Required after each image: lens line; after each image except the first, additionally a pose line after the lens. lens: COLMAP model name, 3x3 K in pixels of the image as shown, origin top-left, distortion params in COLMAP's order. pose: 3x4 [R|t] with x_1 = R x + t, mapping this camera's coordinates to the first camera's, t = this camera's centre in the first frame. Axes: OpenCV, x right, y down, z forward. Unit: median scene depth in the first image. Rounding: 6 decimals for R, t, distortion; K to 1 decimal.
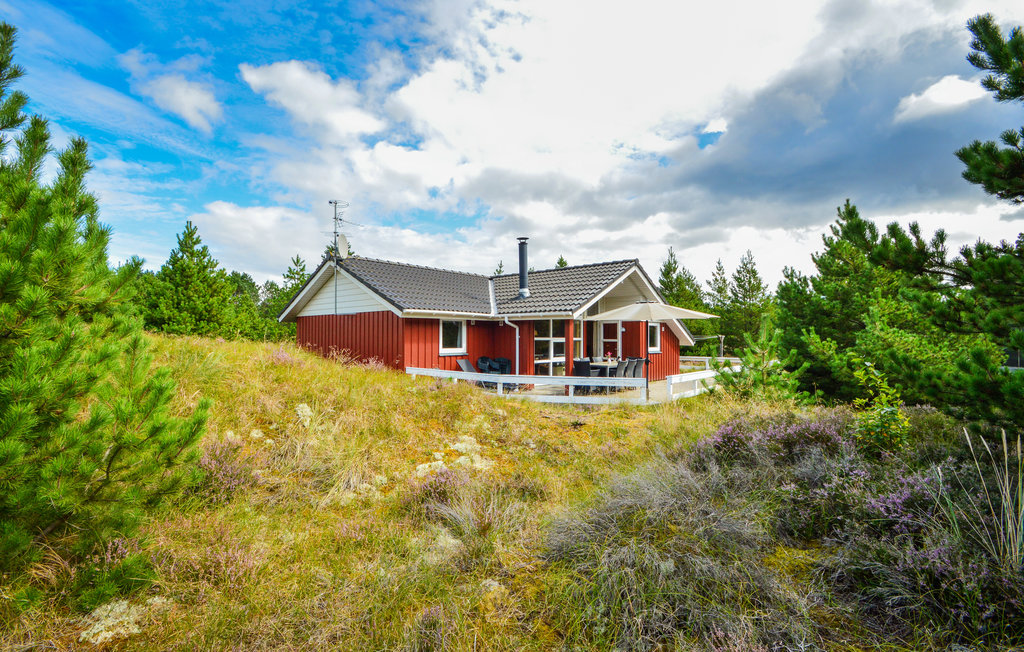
lens RADIAL K [[460.6, 0, 512.4], [0, 460.6, 340.0], [0, 0, 1]] dist [0.026454, -0.022788]
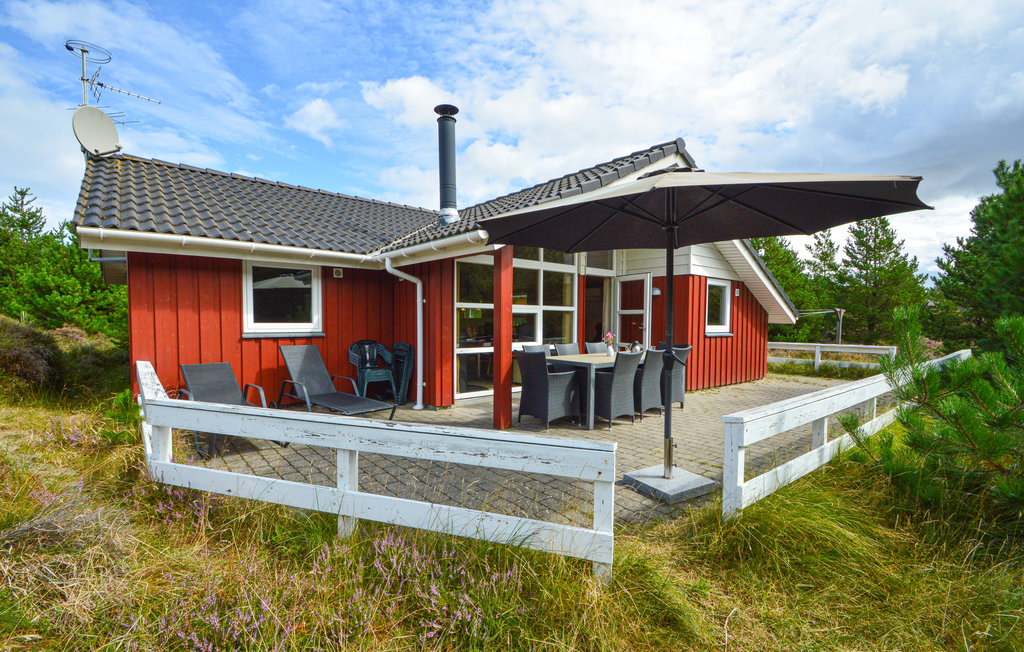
lens RADIAL K [[460.6, 0, 512.4], [0, 460.6, 340.0], [0, 0, 1]] dist [0.026454, -0.022788]
pose [[0.988217, 0.007958, -0.152853, 0.174198], [-0.002561, 0.999367, 0.035471, 0.016508], [0.153038, -0.034661, 0.987612, 0.490802]]
